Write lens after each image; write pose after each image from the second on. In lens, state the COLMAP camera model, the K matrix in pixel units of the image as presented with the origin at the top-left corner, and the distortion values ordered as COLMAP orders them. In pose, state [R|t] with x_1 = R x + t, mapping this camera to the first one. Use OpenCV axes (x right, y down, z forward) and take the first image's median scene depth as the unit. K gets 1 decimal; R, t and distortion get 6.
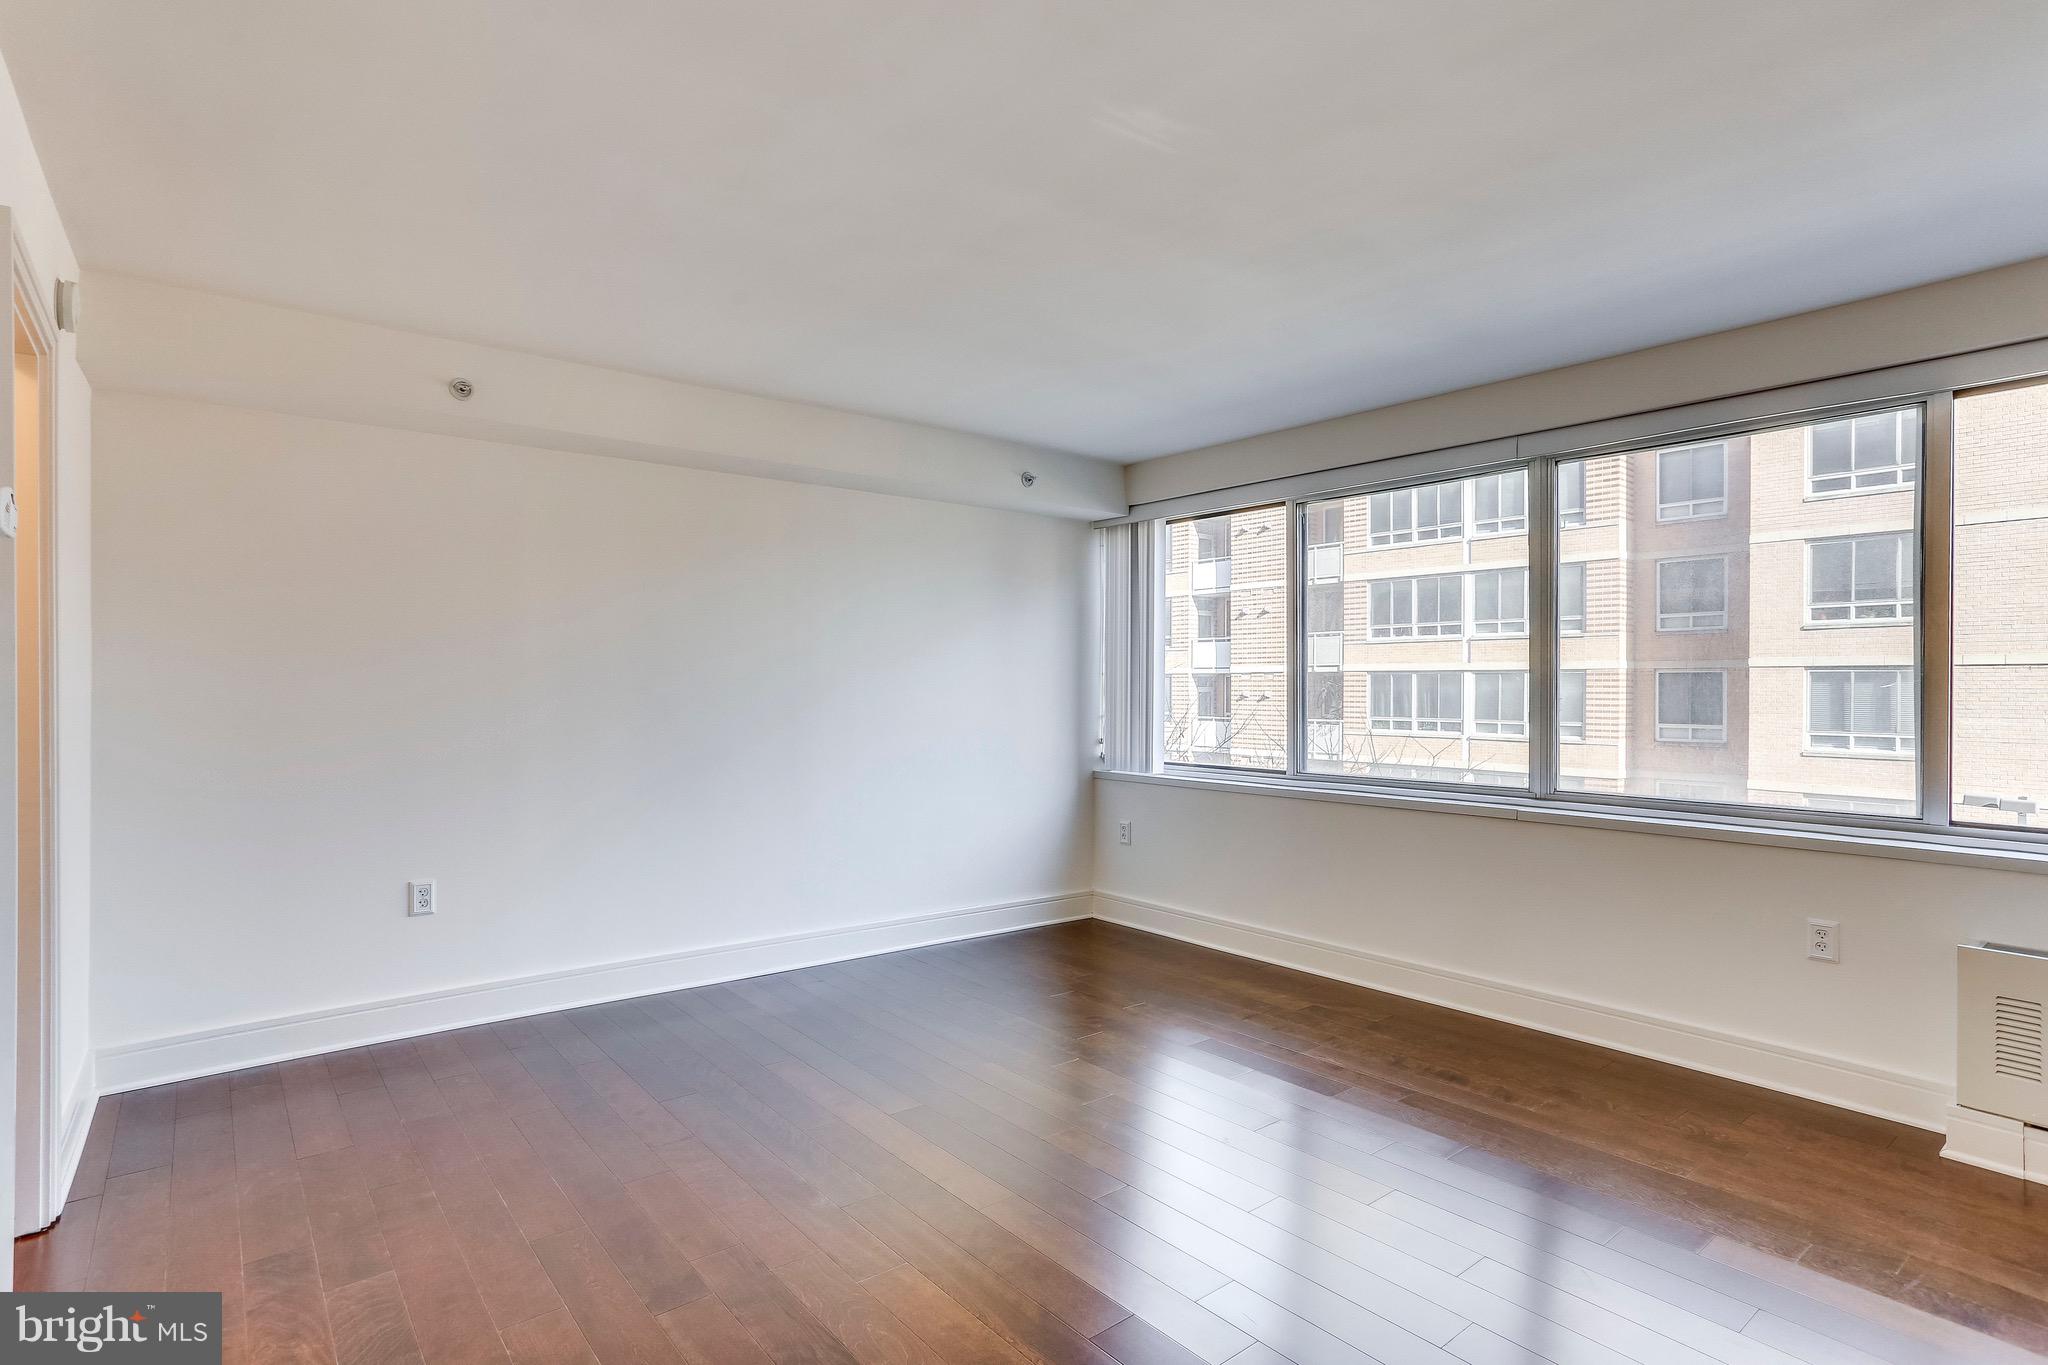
lens RADIAL K [[1036.8, 0, 1024.2], [0, 1036.8, 692.0], [0, 0, 1]] dist [-0.053824, 0.037614]
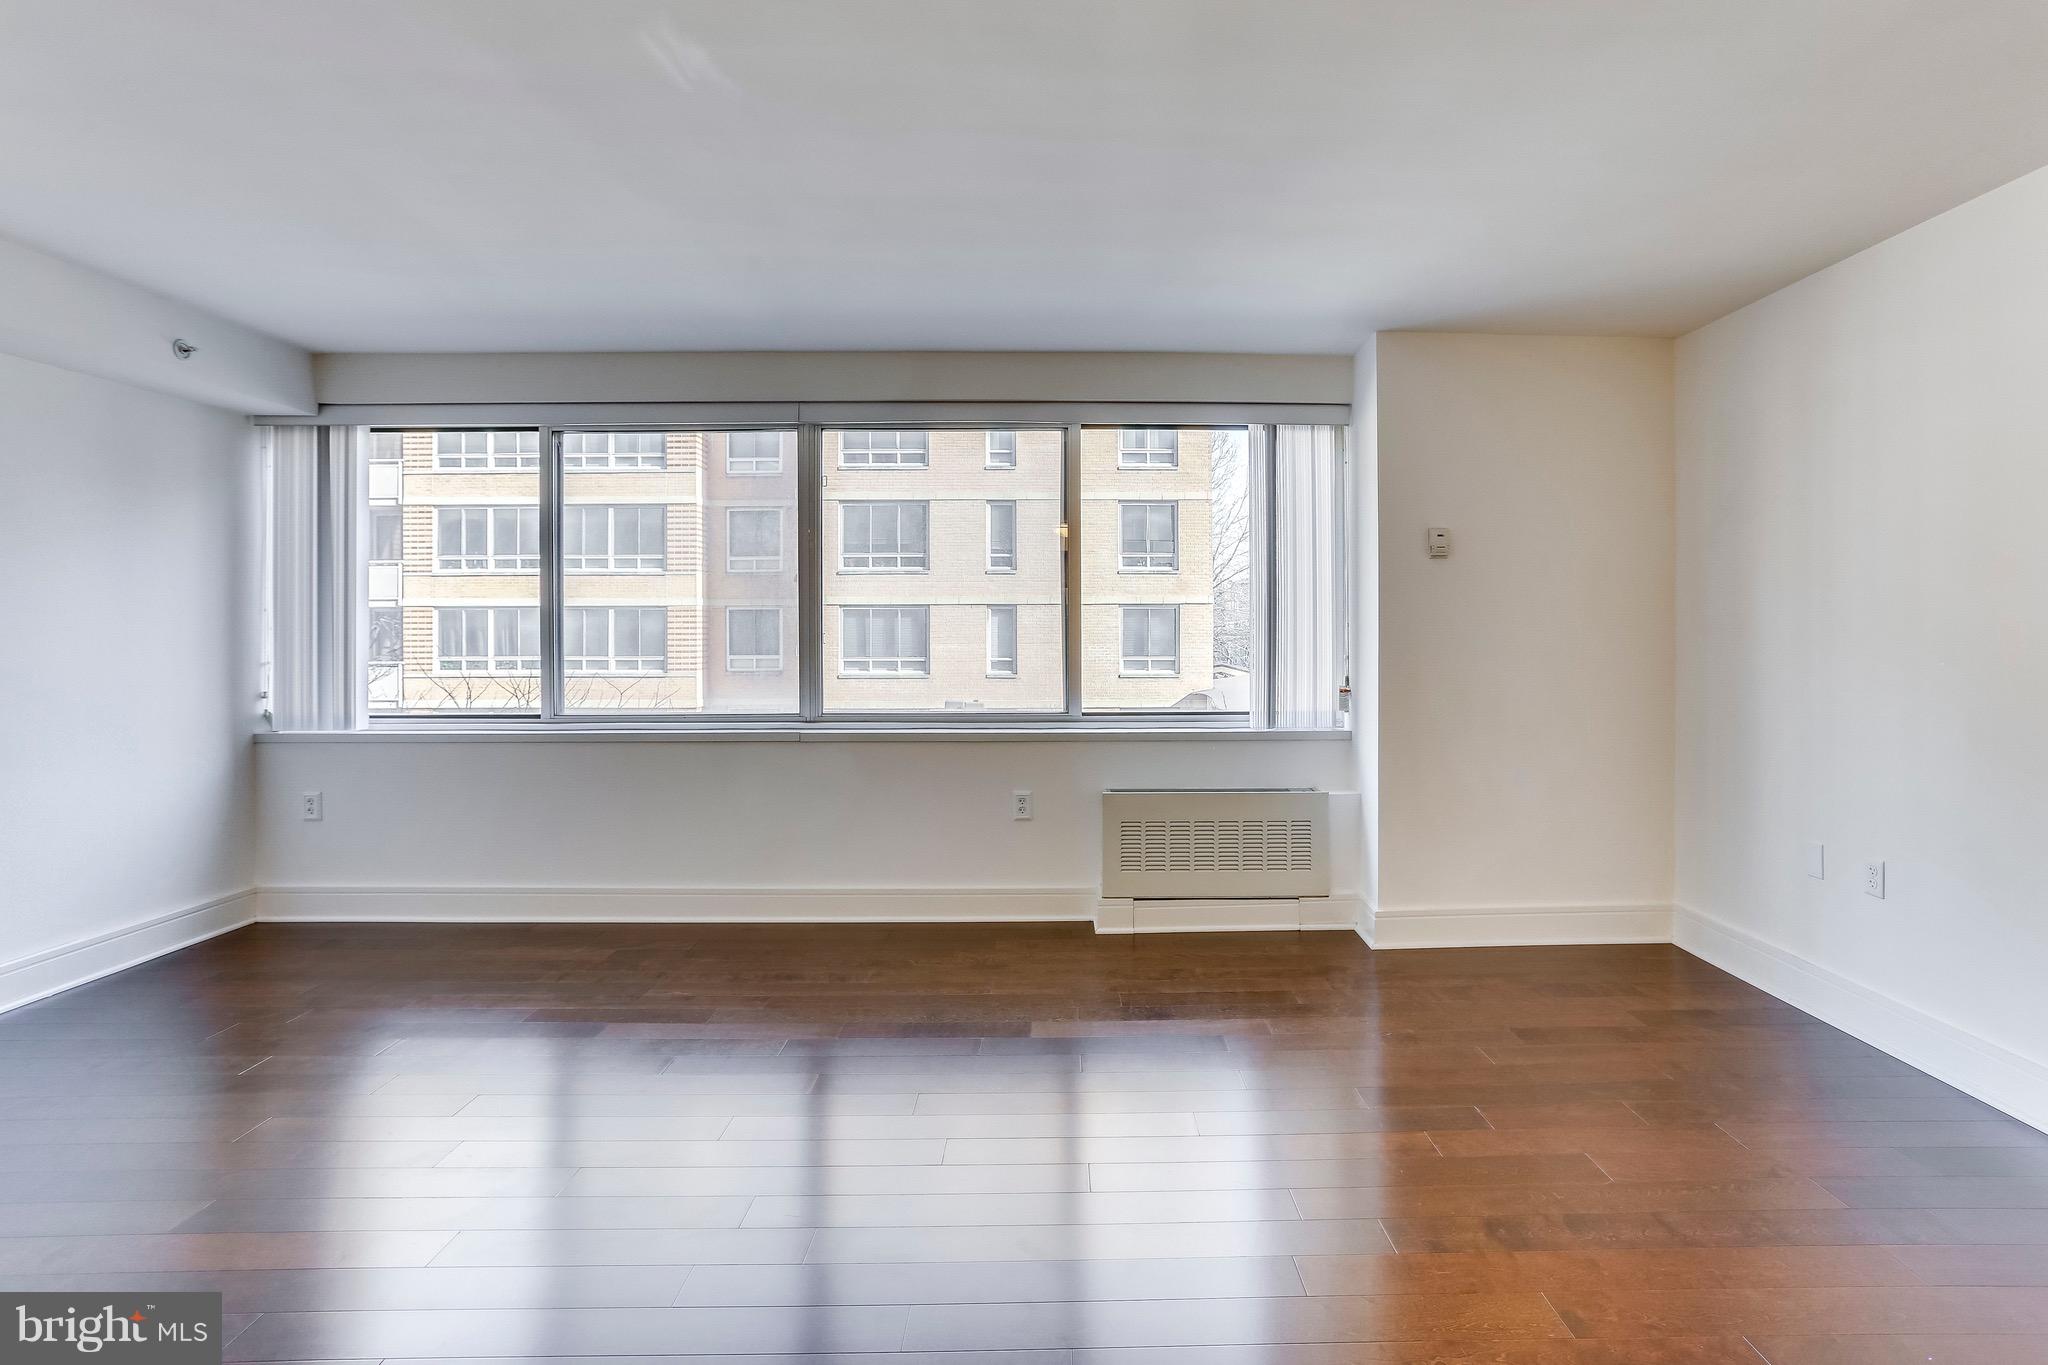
lens RADIAL K [[1043.6, 0, 1076.2], [0, 1043.6, 622.4], [0, 0, 1]] dist [-0.050430, 0.032813]
pose [[0.615742, -0.004484, 0.787935, -0.162184], [0.008596, 0.999963, -0.001027, -0.002046], [-0.787901, 0.007405, 0.615757, 0.036035]]
